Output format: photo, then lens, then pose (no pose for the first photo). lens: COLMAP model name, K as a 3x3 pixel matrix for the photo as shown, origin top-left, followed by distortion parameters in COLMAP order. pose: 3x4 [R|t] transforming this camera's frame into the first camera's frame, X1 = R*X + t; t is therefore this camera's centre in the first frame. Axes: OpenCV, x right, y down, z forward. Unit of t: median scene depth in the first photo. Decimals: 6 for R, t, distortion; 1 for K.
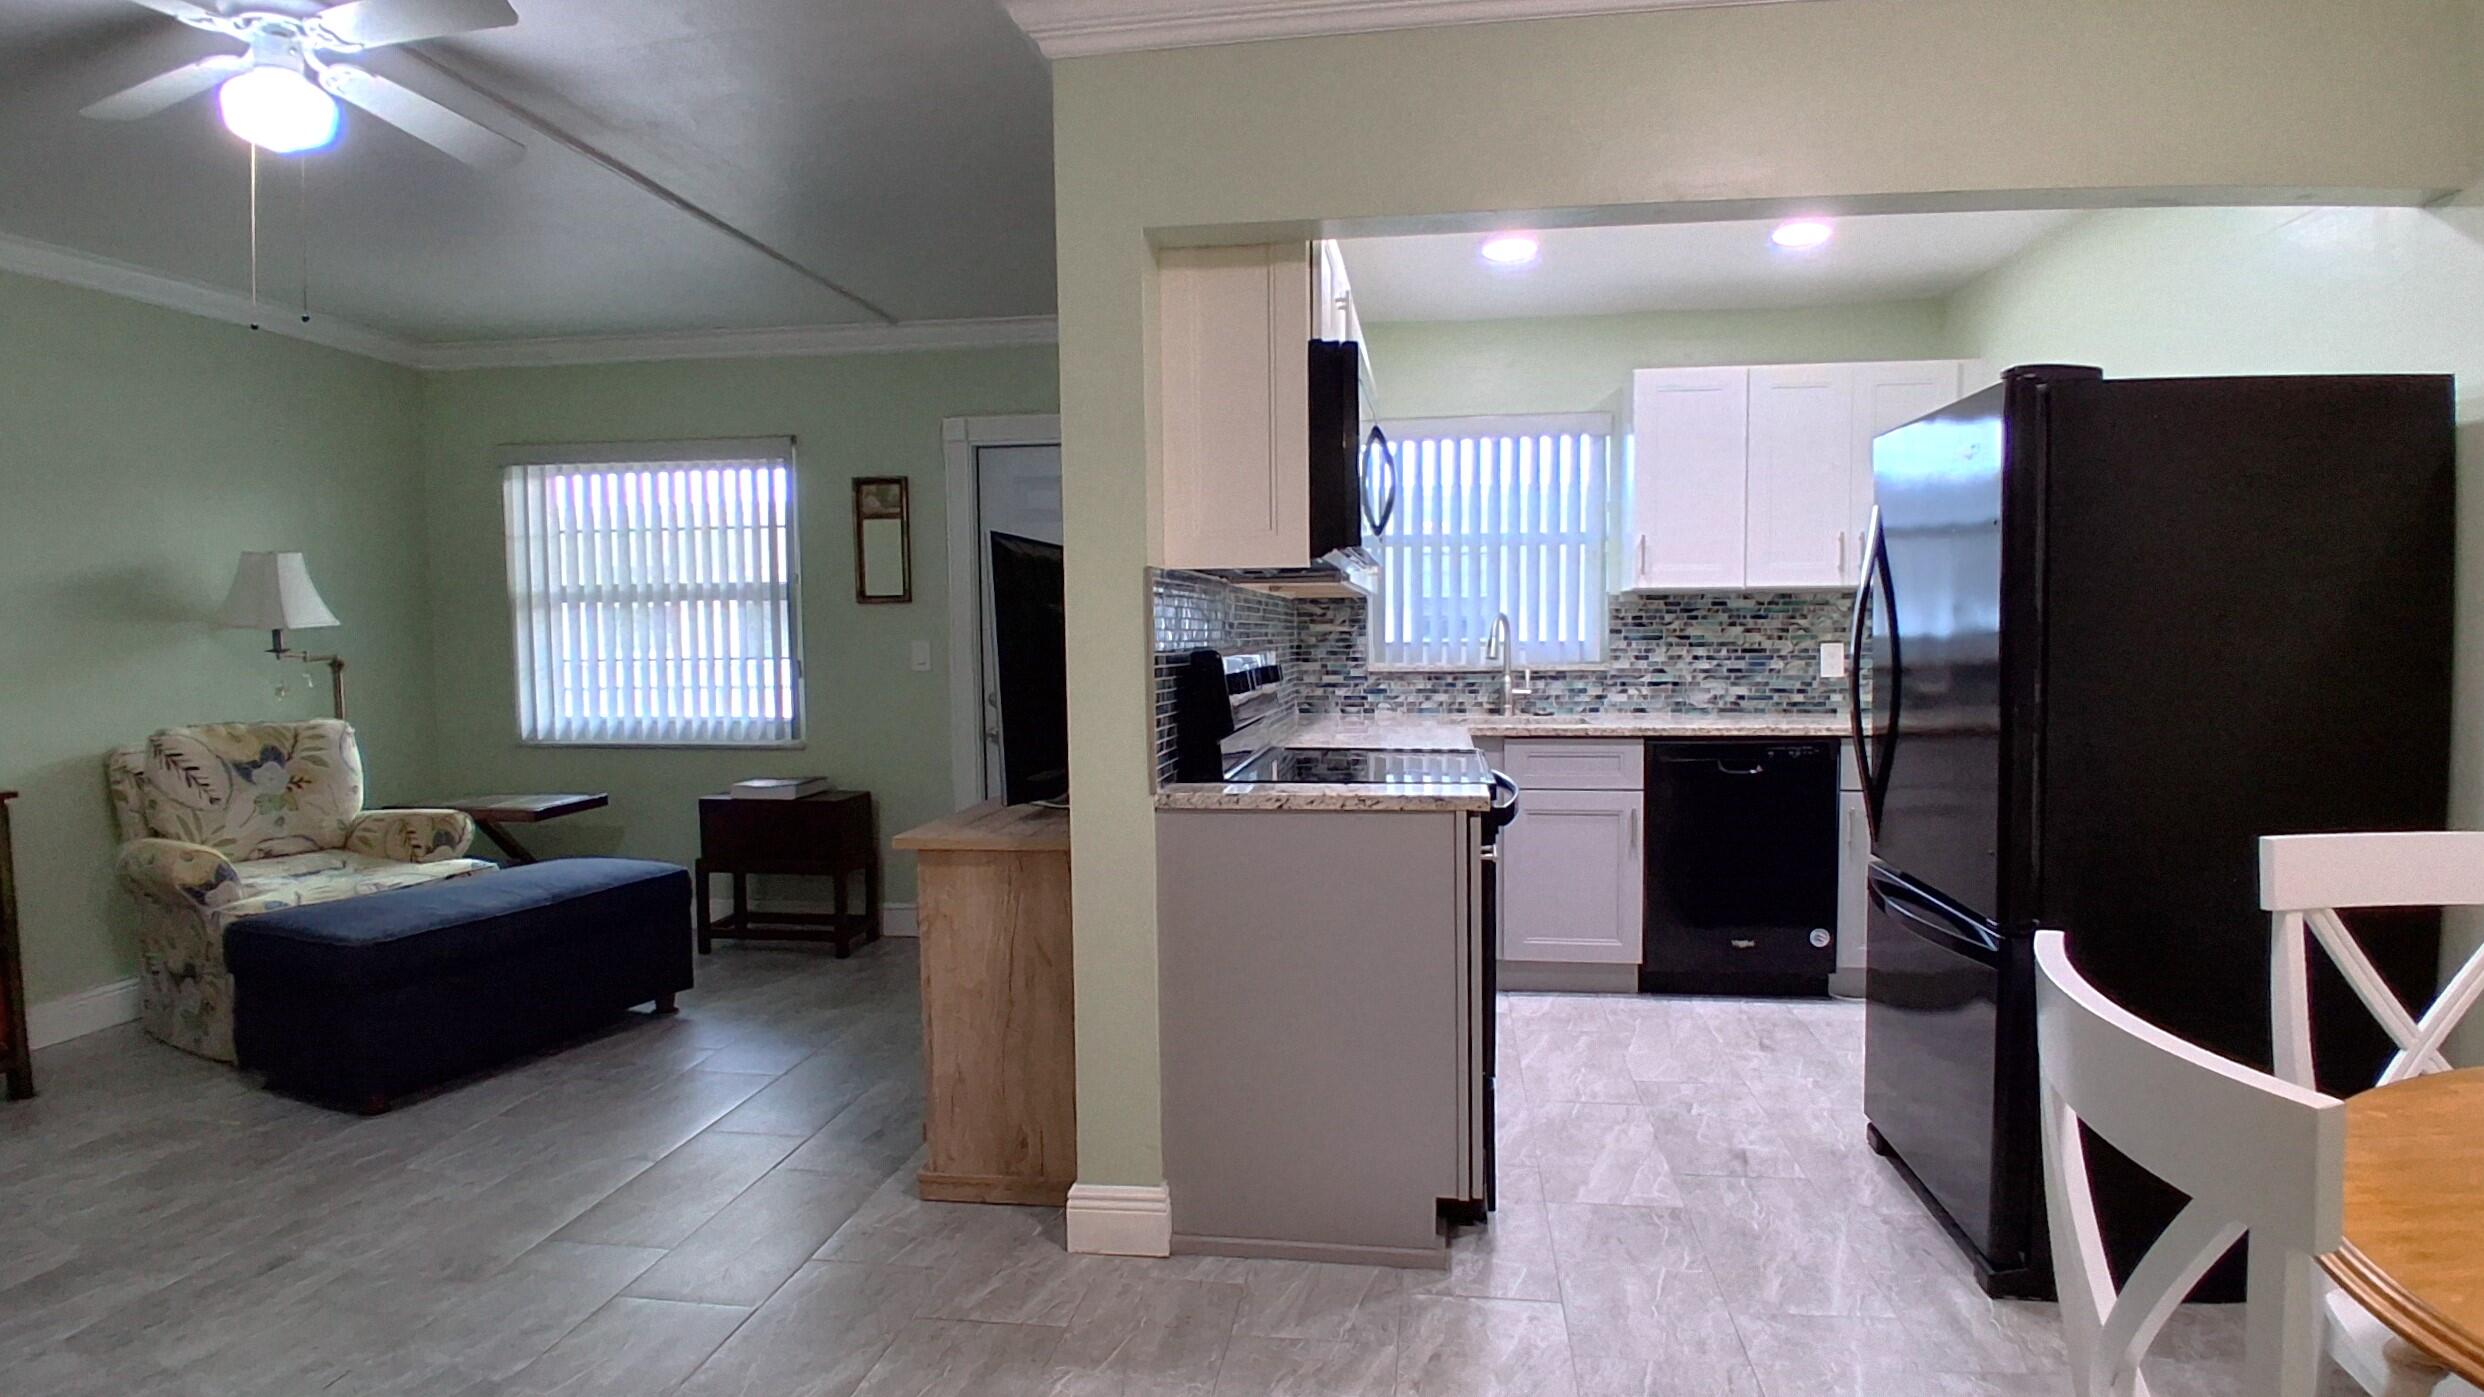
lens RADIAL K [[1277.3, 0, 1267.3], [0, 1277.3, 707.1], [0, 0, 1]] dist [0.007092, -0.052099]
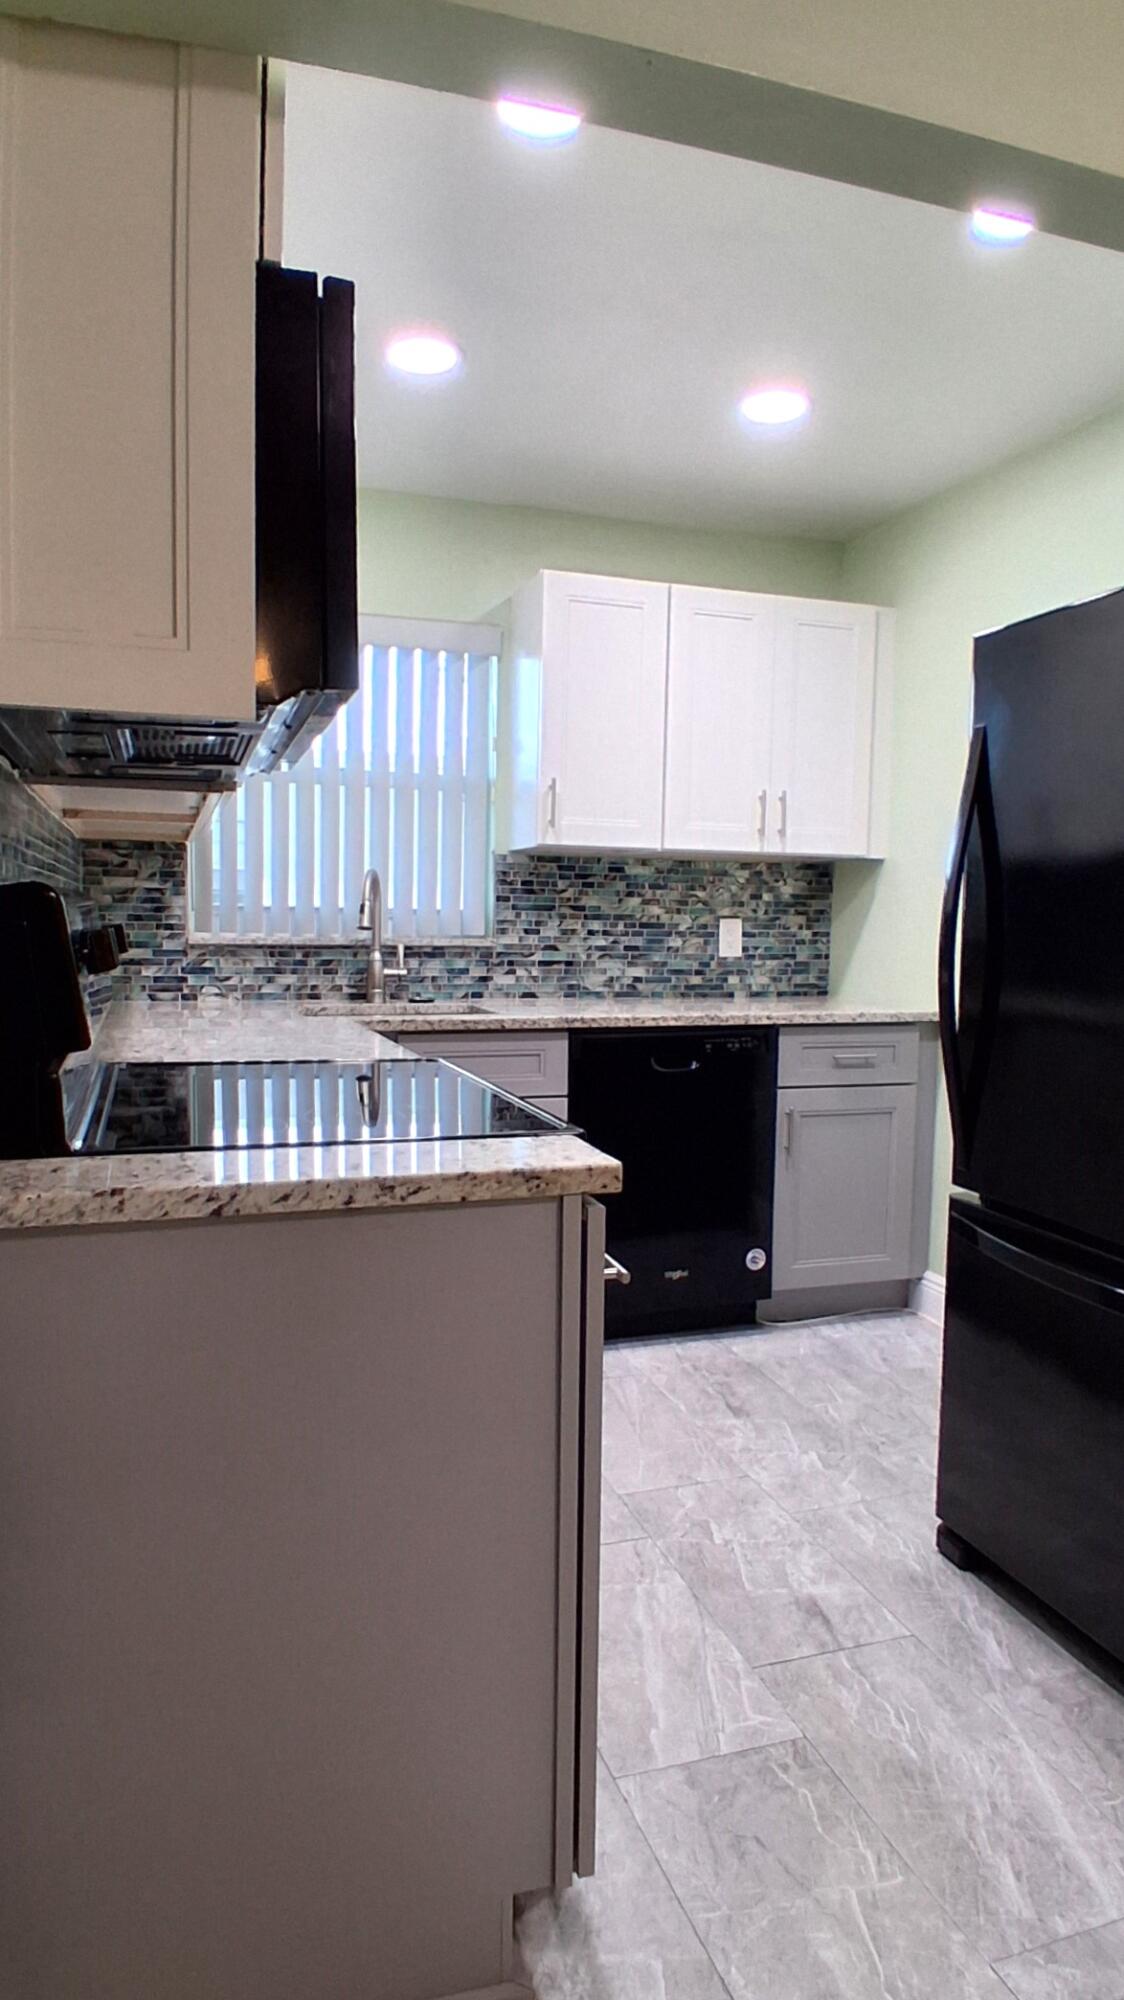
lens RADIAL K [[1222.3, 0, 557.2], [0, 1222.3, 1021.6], [0, 0, 1]] dist [0.013002, -0.055676]
pose [[0.900201, -0.014037, 0.435249, -0.041431], [0.001681, 0.999585, 0.028760, -0.003351], [-0.435472, -0.025158, 0.899850, 0.302281]]
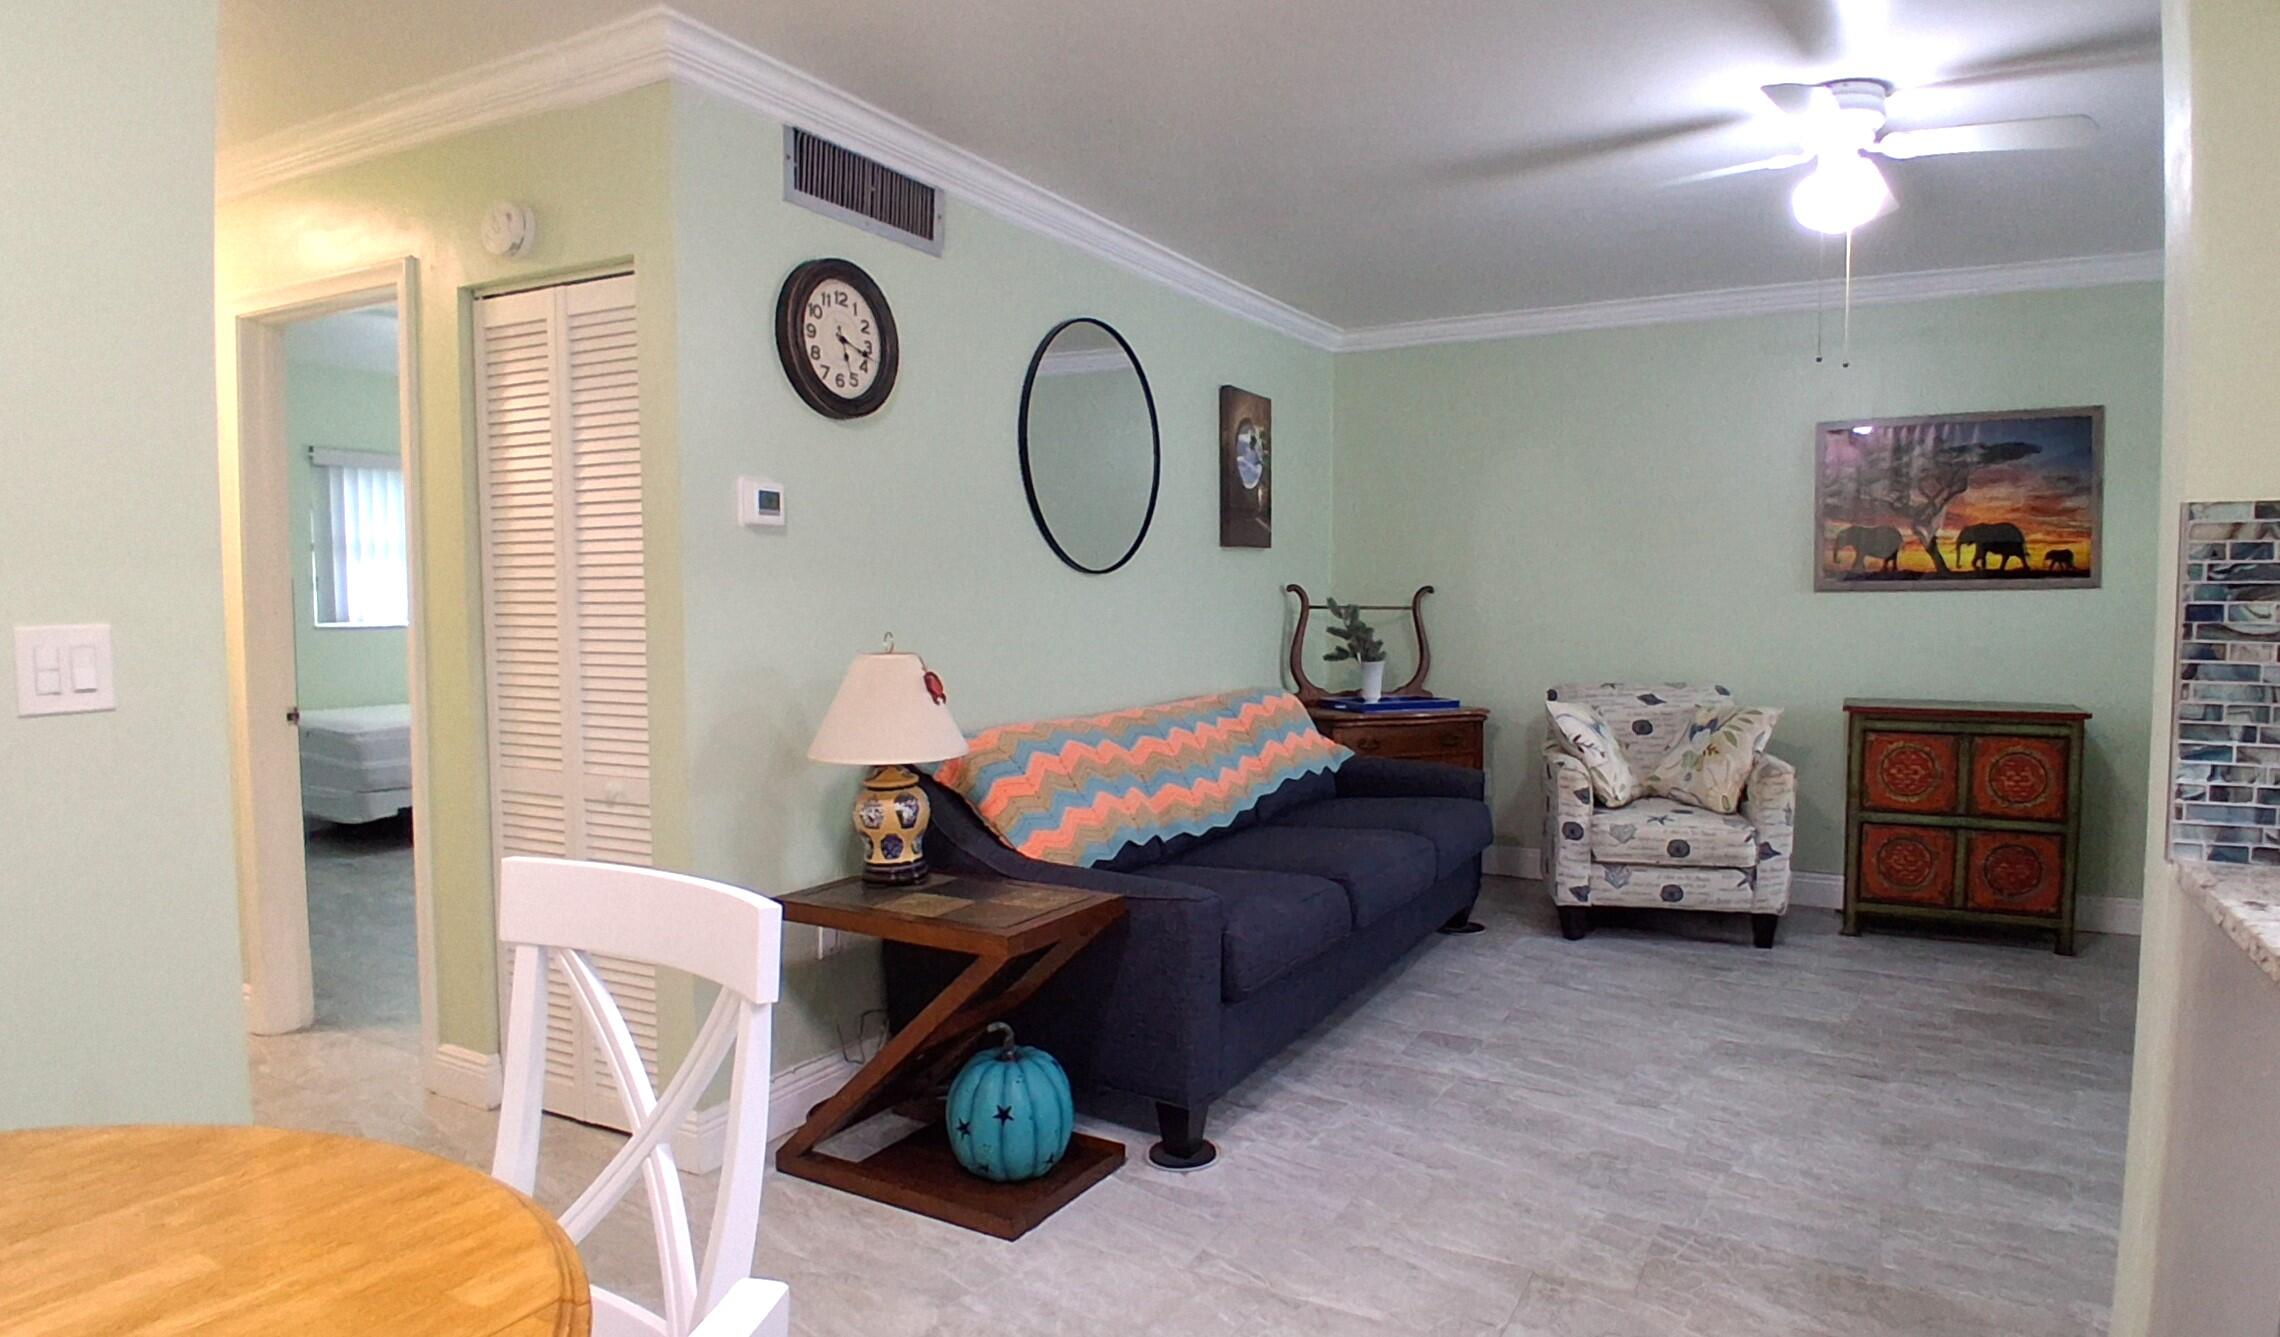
lens RADIAL K [[1275.8, 0, 1200.7], [0, 1275.8, 670.9], [0, 0, 1]] dist [0.001650, -0.040238]
pose [[-0.340611, 0.066185, -0.937872, 0.375542], [-0.049828, 0.994847, 0.088301, -0.032621], [0.938883, 0.076809, -0.335558, 0.426733]]
